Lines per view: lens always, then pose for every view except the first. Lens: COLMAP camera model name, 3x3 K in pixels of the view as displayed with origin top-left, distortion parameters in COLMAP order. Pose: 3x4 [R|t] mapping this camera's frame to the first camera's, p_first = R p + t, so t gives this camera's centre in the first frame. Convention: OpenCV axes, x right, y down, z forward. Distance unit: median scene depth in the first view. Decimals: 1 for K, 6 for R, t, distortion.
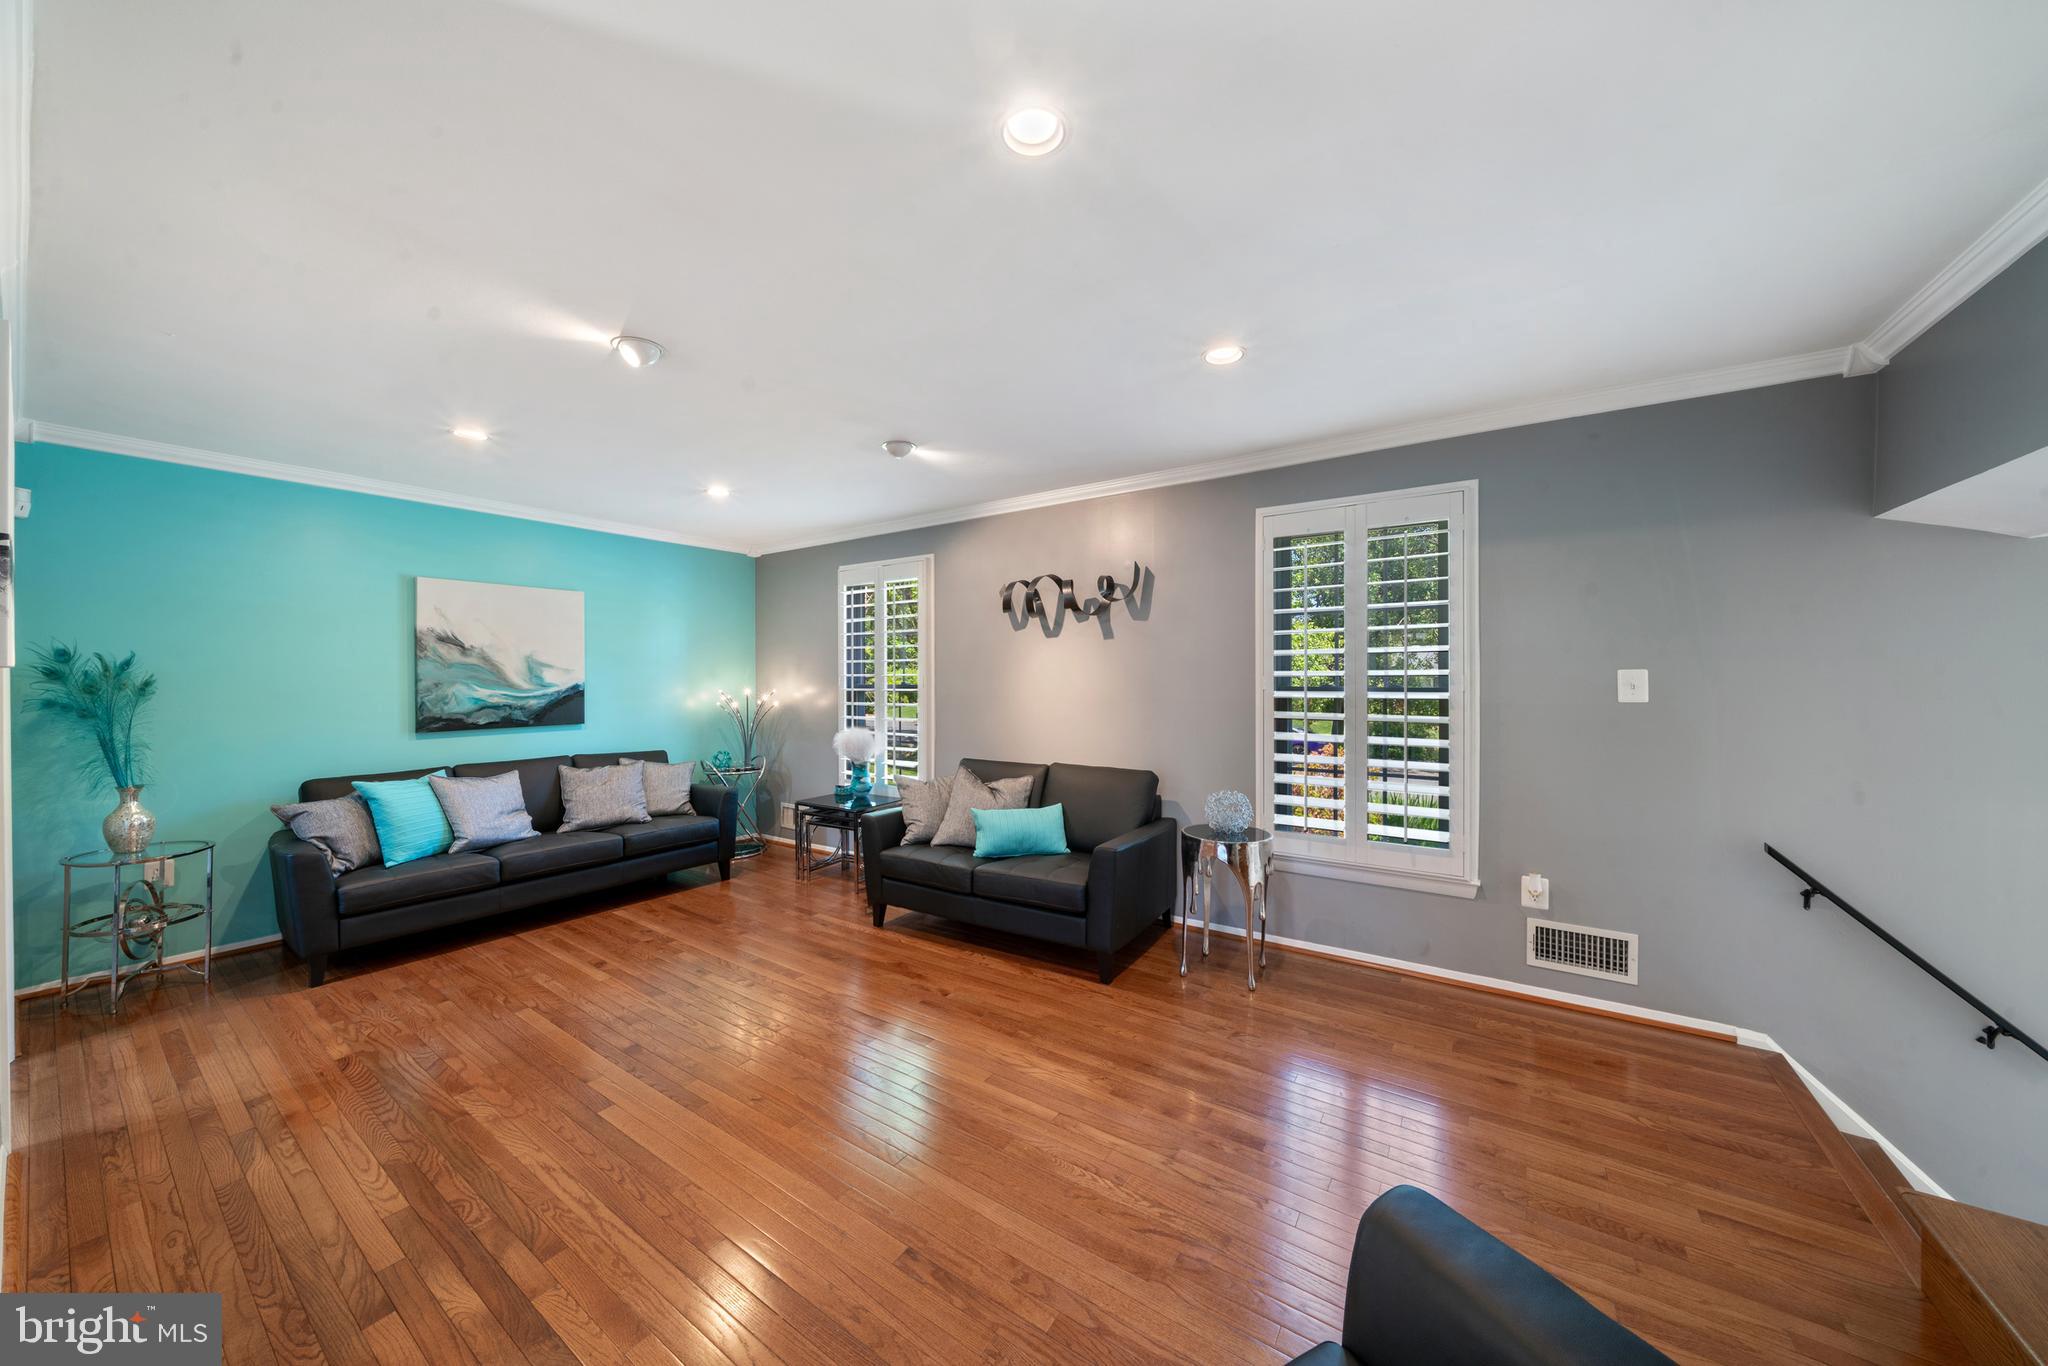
lens RADIAL K [[696.8, 0, 1013.7], [0, 696.8, 681.5], [0, 0, 1]] dist [-0.001689, -0.000189]
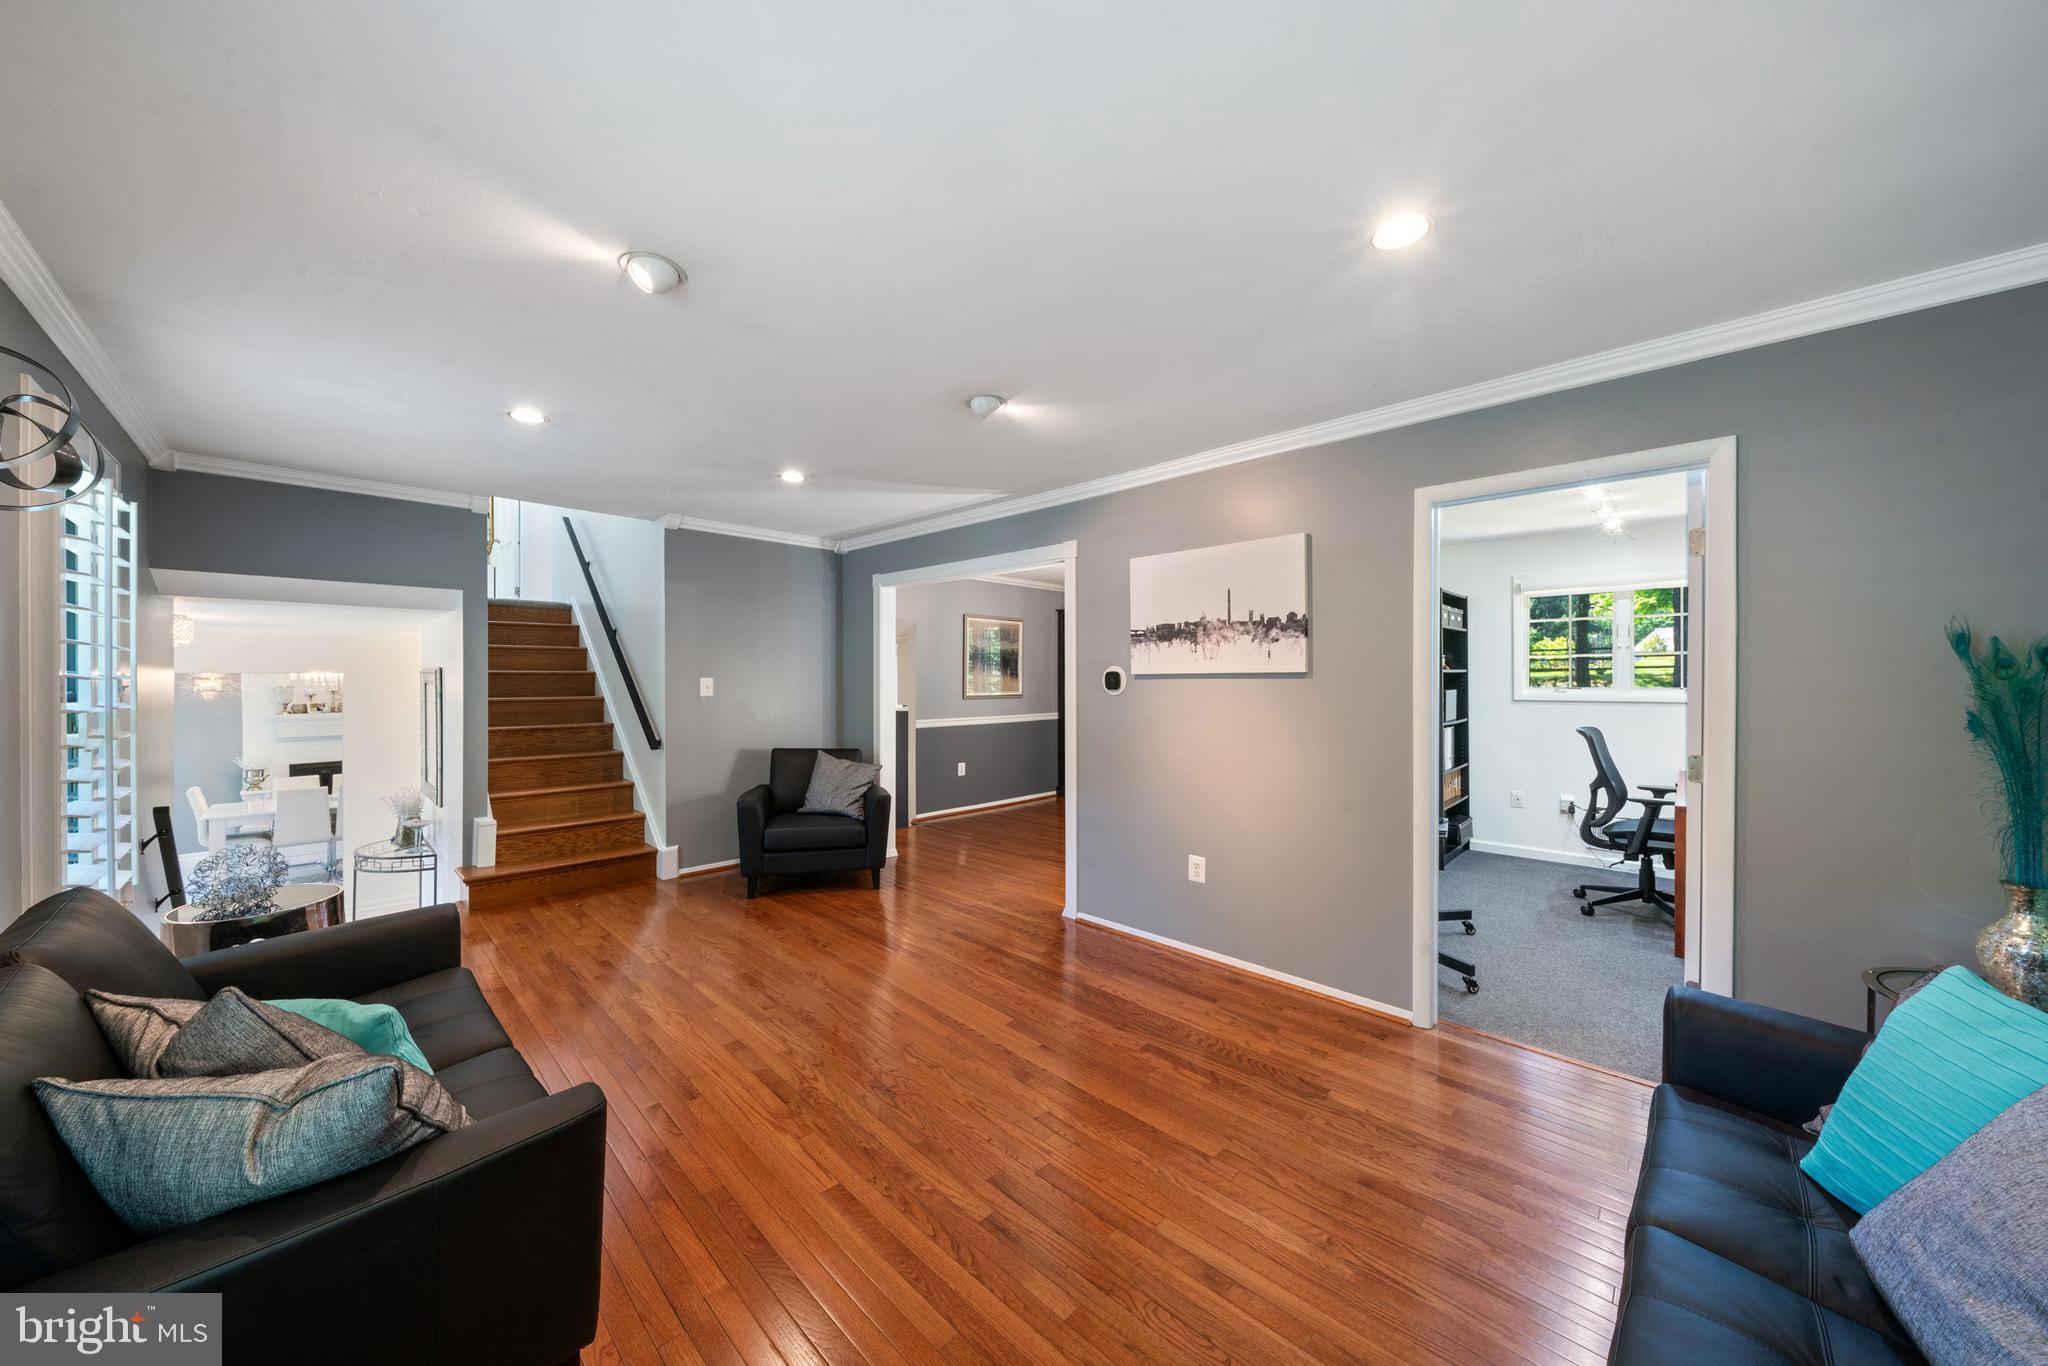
lens RADIAL K [[696.8, 0, 1013.7], [0, 696.8, 681.5], [0, 0, 1]] dist [-0.001689, -0.000189]
pose [[-0.985977, -0.001237, 0.166877, -0.480135], [0.001206, 0.999894, 0.014541, -0.010729], [-0.166877, 0.014539, -0.985871, 1.335035]]
